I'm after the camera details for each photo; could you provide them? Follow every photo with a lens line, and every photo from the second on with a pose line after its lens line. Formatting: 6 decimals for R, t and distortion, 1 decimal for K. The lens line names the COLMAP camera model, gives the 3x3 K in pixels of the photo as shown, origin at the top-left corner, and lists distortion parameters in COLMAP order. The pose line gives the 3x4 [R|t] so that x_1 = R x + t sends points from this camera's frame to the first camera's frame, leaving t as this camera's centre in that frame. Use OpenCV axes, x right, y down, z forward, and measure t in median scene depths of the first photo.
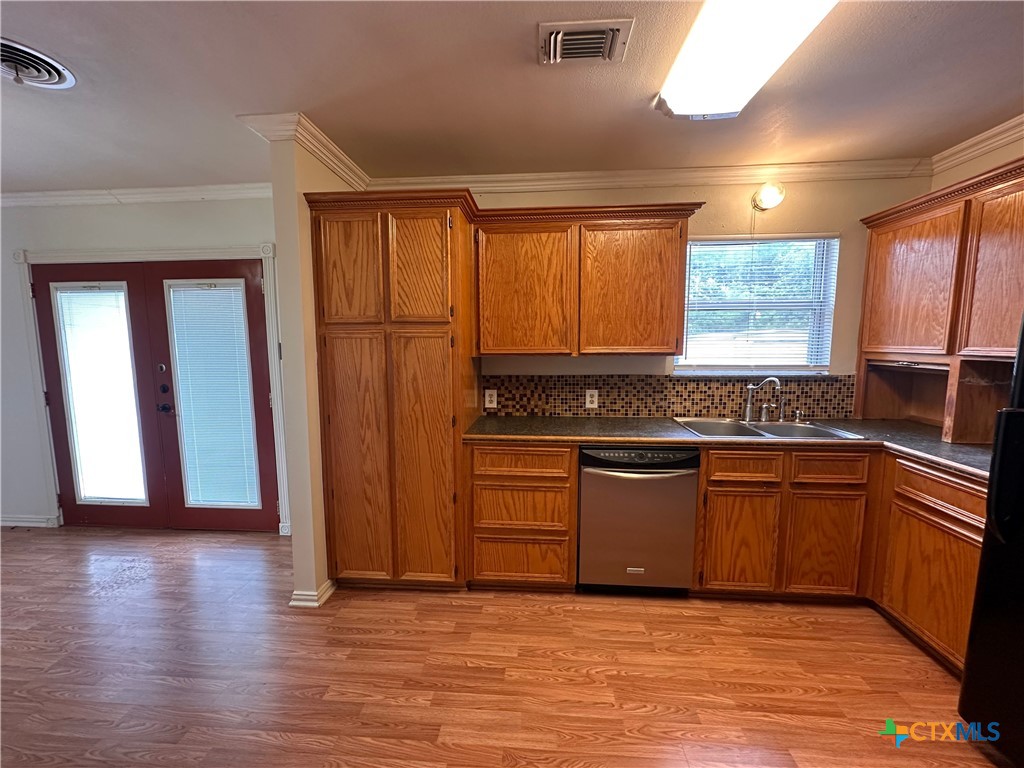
lens RADIAL K [[410.4, 0, 508.4], [0, 410.4, 388.9], [0, 0, 1]] dist [-0.003608, 0.000155]
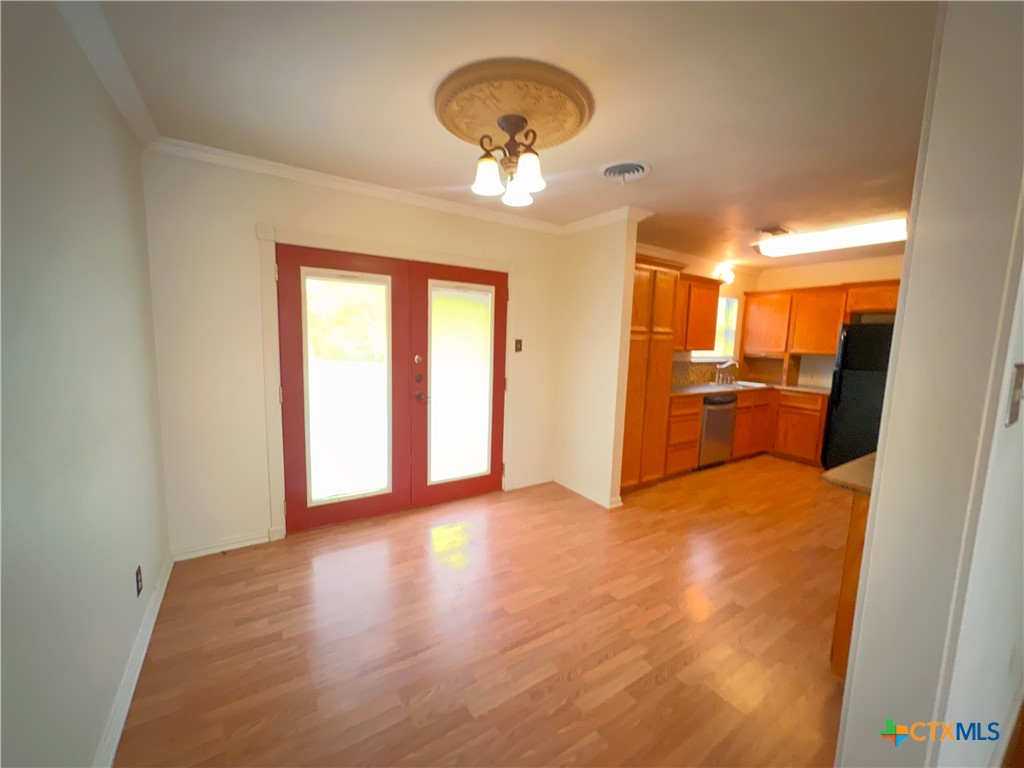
lens RADIAL K [[410.4, 0, 513.3], [0, 410.4, 385.3], [0, 0, 1]] dist [-0.003608, 0.000155]
pose [[0.789347, -0.044031, 0.612366, -1.778308], [0.036397, 0.999027, 0.024917, 0.001178], [-0.612868, 0.002620, 0.790181, -0.023001]]
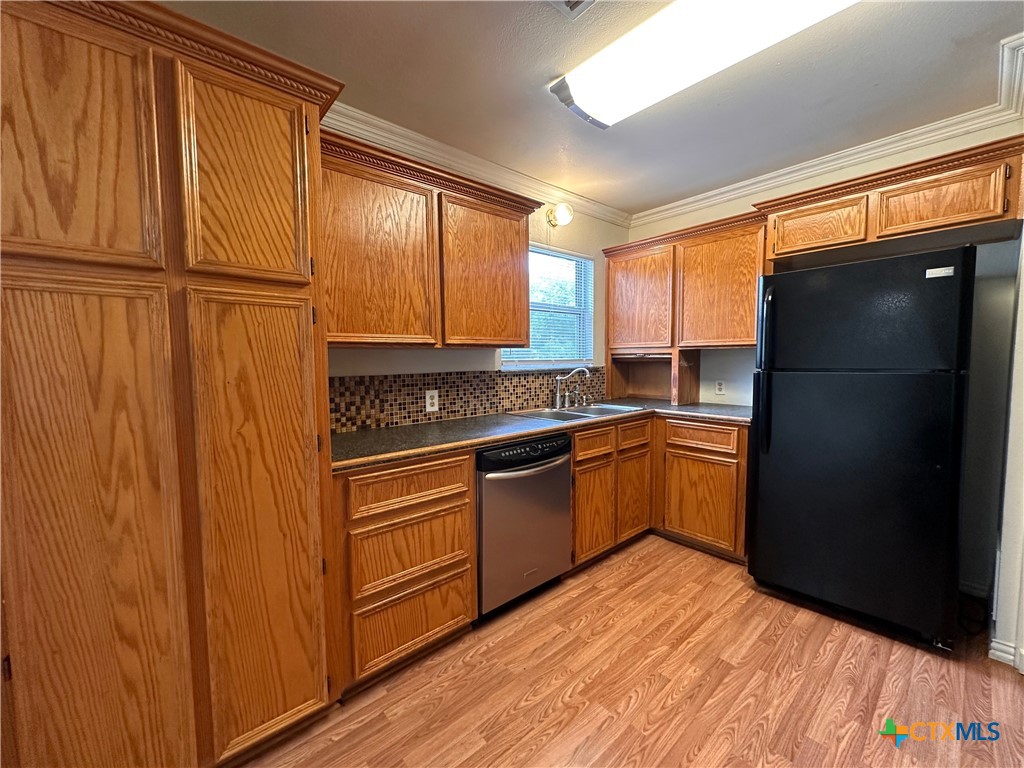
lens RADIAL K [[410.4, 0, 515.9], [0, 410.4, 387.4], [0, 0, 1]] dist [-0.003608, 0.000155]
pose [[0.693403, -0.055090, 0.718441, -0.362538], [0.091272, 0.995757, -0.011736, 0.027734], [-0.714746, 0.073711, 0.695489, 0.339520]]
